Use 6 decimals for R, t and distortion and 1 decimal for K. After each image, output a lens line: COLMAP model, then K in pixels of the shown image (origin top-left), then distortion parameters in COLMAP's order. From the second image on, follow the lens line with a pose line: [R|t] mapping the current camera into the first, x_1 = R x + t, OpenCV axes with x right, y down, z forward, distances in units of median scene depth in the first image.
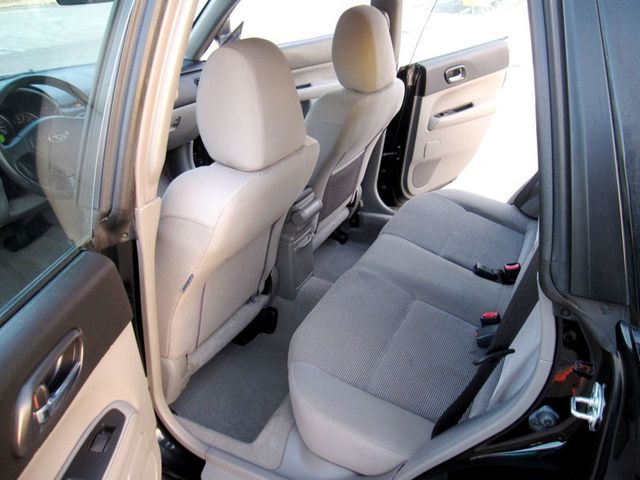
lens RADIAL K [[527.2, 0, 315.7], [0, 527.2, 240.8], [0, 0, 1]] dist [-0.018105, -0.028754]
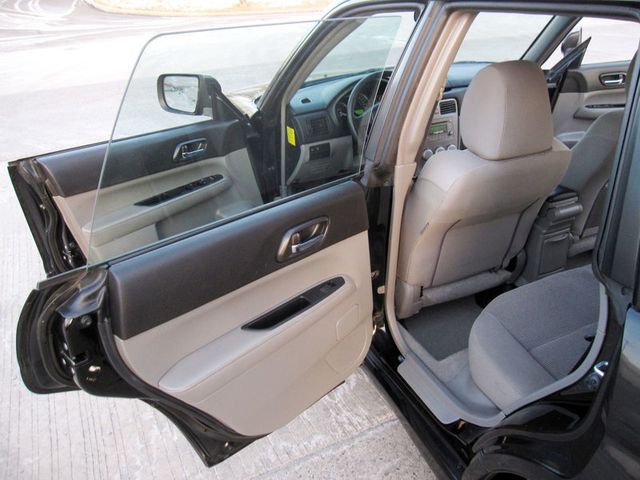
lens RADIAL K [[527.2, 0, 325.2], [0, 527.2, 235.3], [0, 0, 1]] dist [-0.018105, -0.028754]
pose [[0.761312, 0.265058, -0.591733, 0.374895], [-0.265364, 0.960066, 0.088634, 0.040985], [0.591595, 0.089547, 0.801247, -0.272901]]
